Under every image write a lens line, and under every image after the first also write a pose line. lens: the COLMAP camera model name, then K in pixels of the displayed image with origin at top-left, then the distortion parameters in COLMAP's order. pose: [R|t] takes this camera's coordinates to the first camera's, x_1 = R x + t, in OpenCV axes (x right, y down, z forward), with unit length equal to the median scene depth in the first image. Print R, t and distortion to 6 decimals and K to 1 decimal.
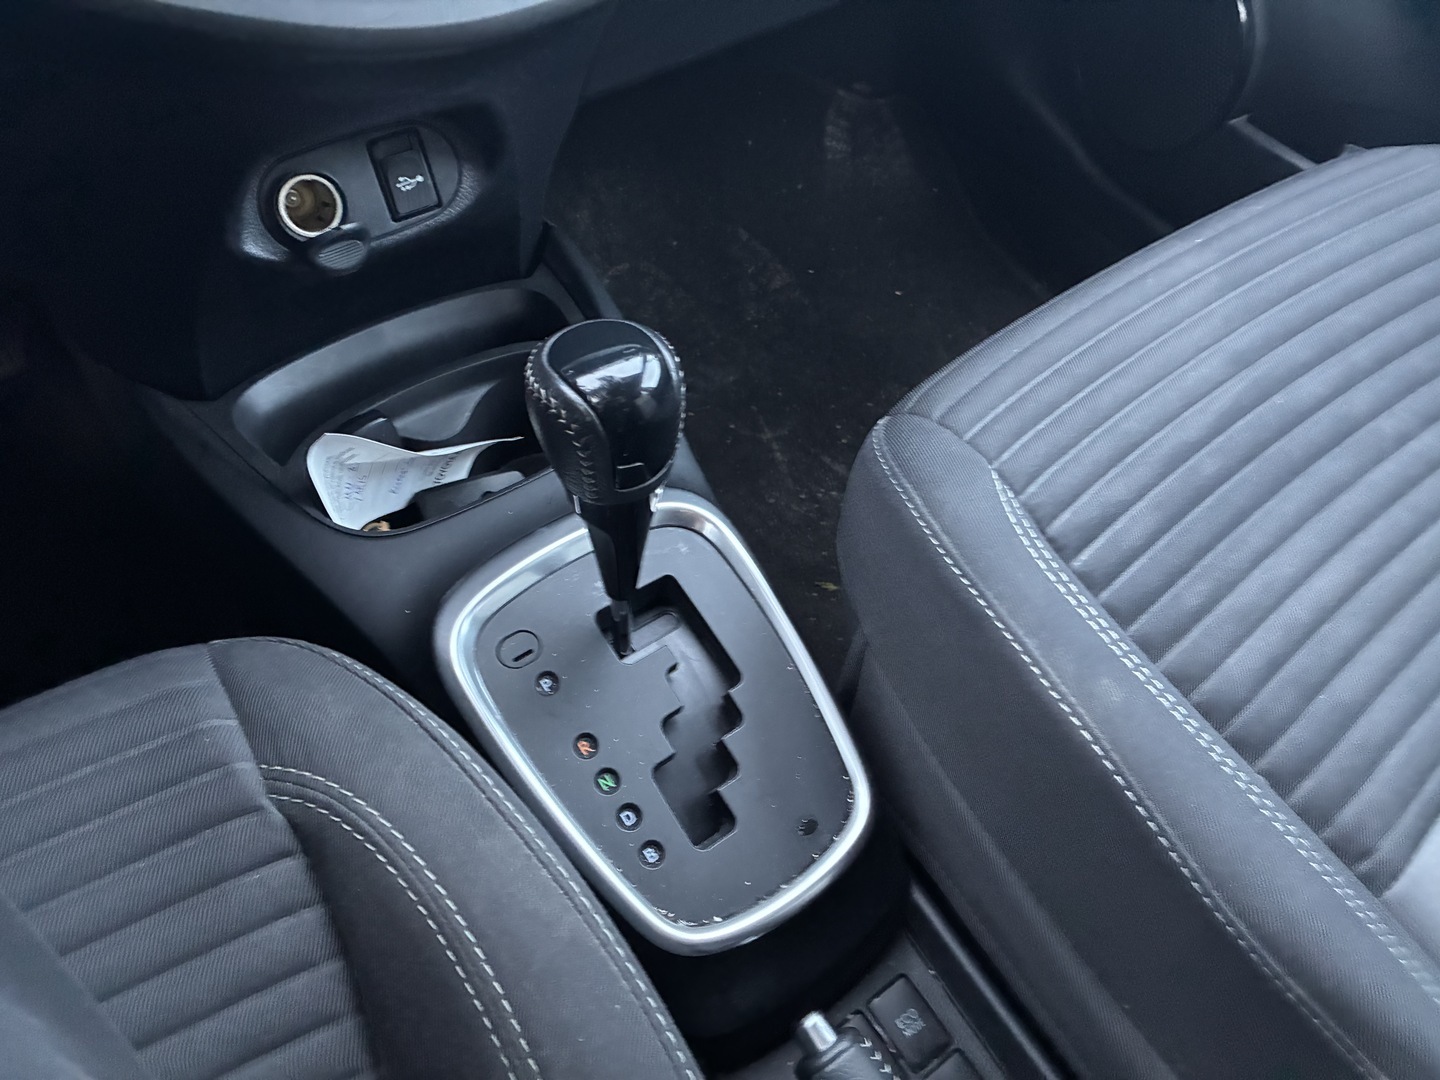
lens RADIAL K [[1104.1, 0, 720.0], [0, 1104.1, 540.0], [0, 0, 1]] dist [0.073099, -0.110694]
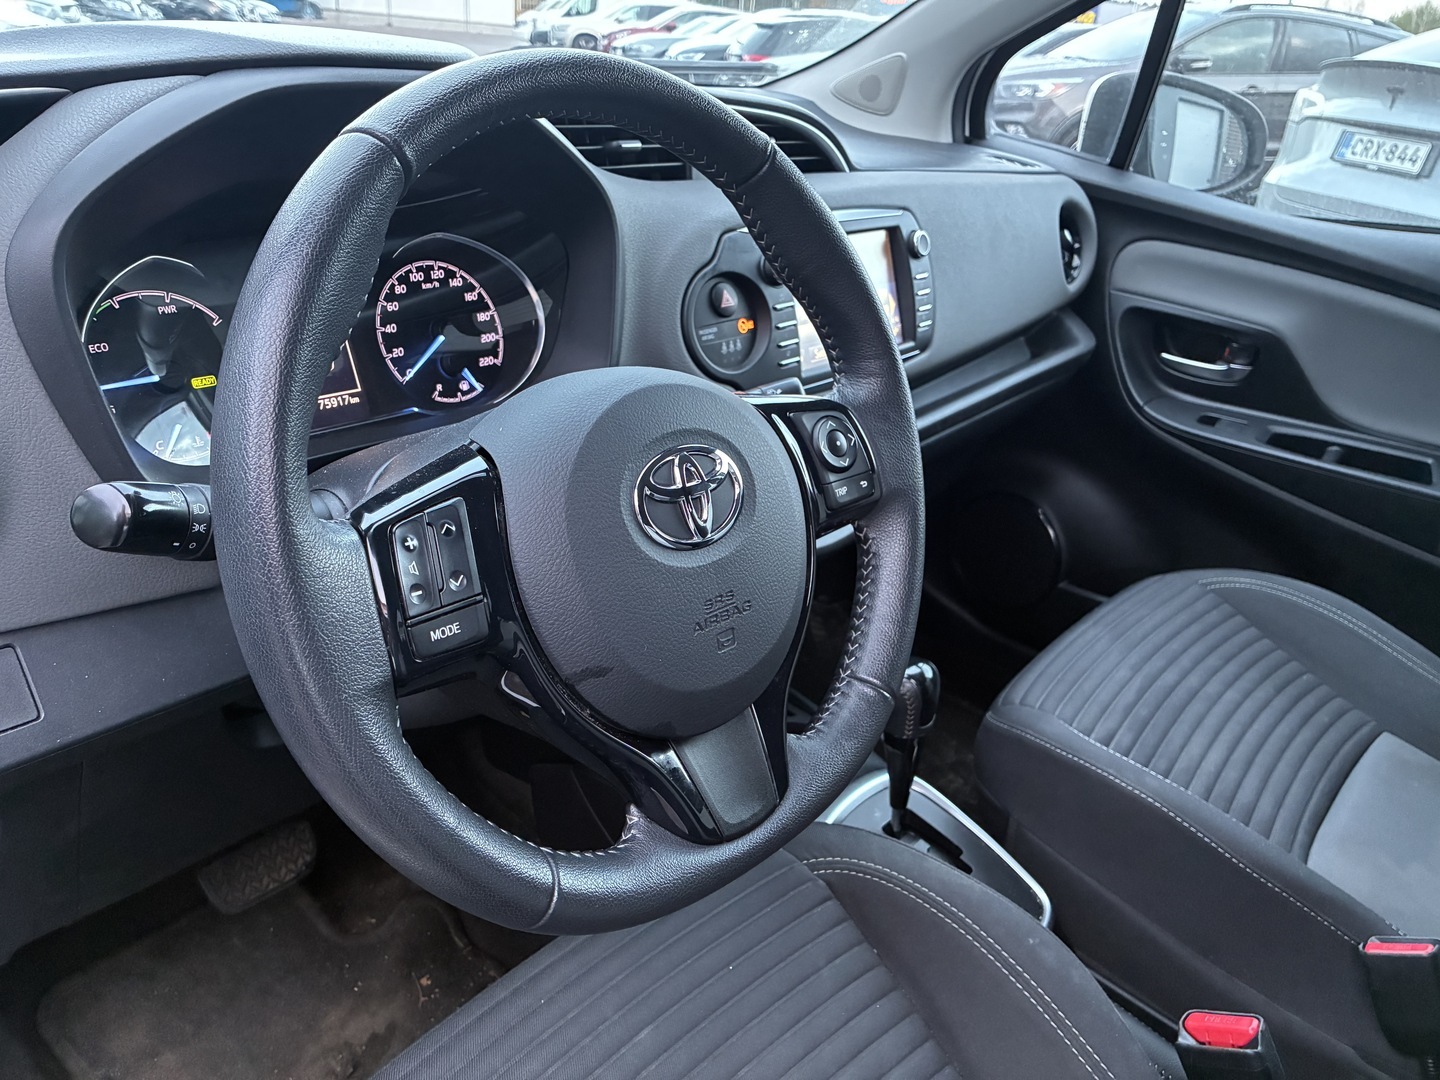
lens RADIAL K [[1104.1, 0, 720.0], [0, 1104.1, 540.0], [0, 0, 1]] dist [0.073099, -0.110694]
pose [[0.971972, -0.087907, 0.218042, -0.744177], [0.180520, 0.873220, -0.452658, 0.445928], [-0.150607, 0.479332, 0.864614, -0.821354]]
